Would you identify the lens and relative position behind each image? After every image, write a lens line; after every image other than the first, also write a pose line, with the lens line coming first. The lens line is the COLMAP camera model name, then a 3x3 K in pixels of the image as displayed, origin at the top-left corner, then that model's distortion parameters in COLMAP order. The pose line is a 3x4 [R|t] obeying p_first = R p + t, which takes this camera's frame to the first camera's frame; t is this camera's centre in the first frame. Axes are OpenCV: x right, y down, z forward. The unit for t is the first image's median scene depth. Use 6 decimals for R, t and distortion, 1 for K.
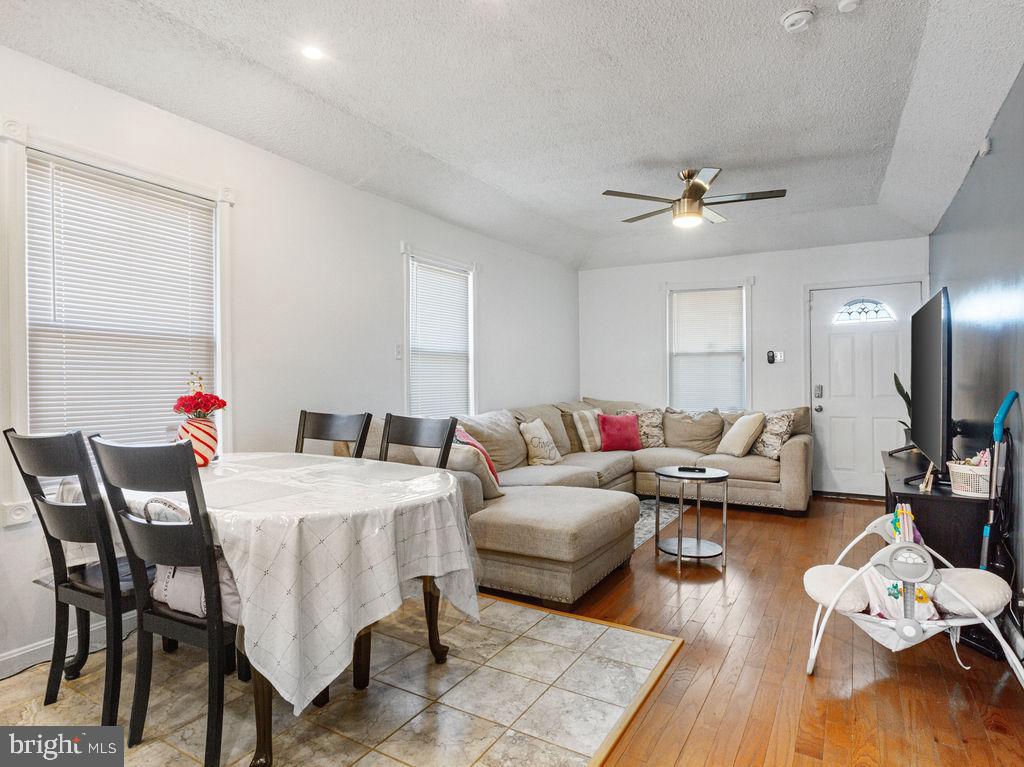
lens RADIAL K [[576.1, 0, 511.5], [0, 576.1, 382.4], [0, 0, 1]] dist [-0.005413, 0.003835]
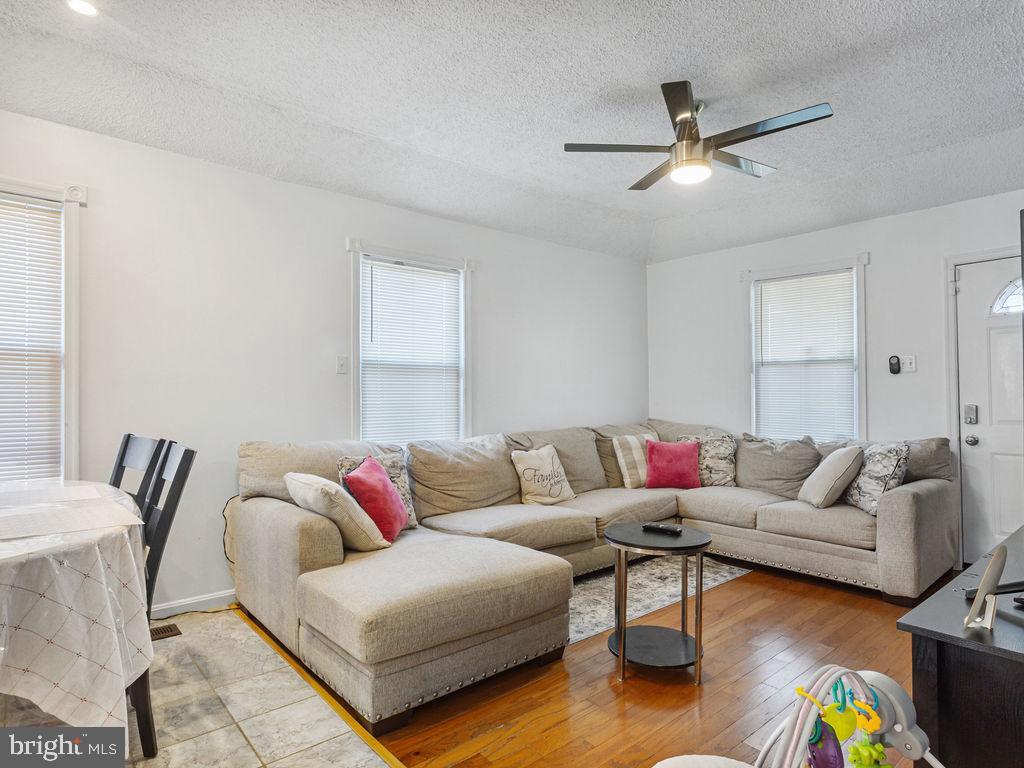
lens RADIAL K [[576.1, 0, 518.6], [0, 576.1, 386.2], [0, 0, 1]] dist [-0.005413, 0.003835]
pose [[0.947522, -0.005383, -0.319644, 0.248927], [-0.001663, 0.999762, -0.021766, -0.001932], [0.319685, 0.021155, 0.947288, 0.200284]]
